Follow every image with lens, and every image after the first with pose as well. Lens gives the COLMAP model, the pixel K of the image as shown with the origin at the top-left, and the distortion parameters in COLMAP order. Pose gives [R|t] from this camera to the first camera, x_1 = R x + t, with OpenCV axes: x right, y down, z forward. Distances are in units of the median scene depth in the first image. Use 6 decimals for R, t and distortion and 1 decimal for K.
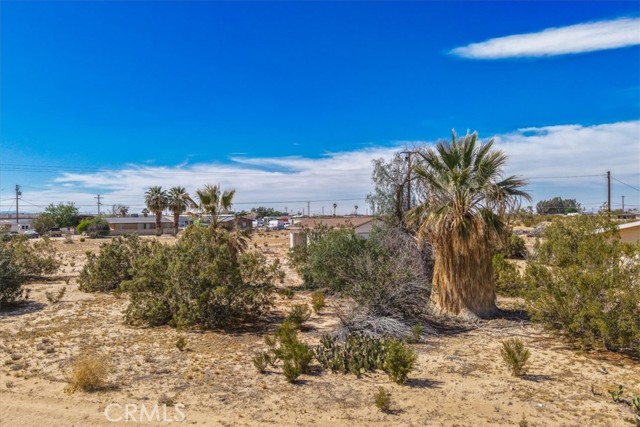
lens RADIAL K [[517.7, 0, 313.1], [0, 517.7, 214.9], [0, 0, 1]] dist [0.067821, -0.084592]
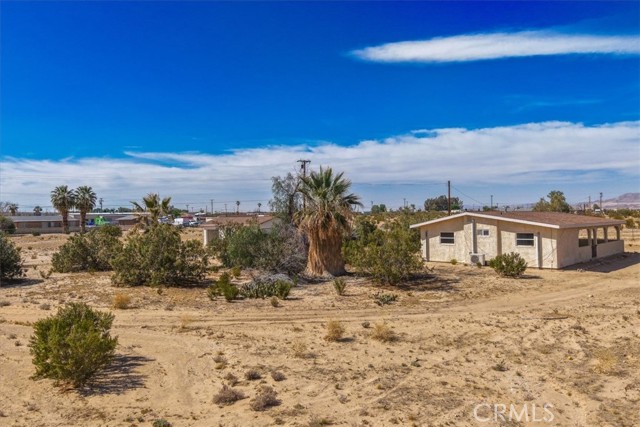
lens RADIAL K [[517.7, 0, 313.1], [0, 517.7, 214.9], [0, 0, 1]] dist [0.067821, -0.084592]
pose [[0.982462, -0.003824, 0.186426, -0.042419], [0.002734, 0.999978, 0.006101, -0.009269], [-0.186445, -0.005484, 0.982450, -0.439453]]
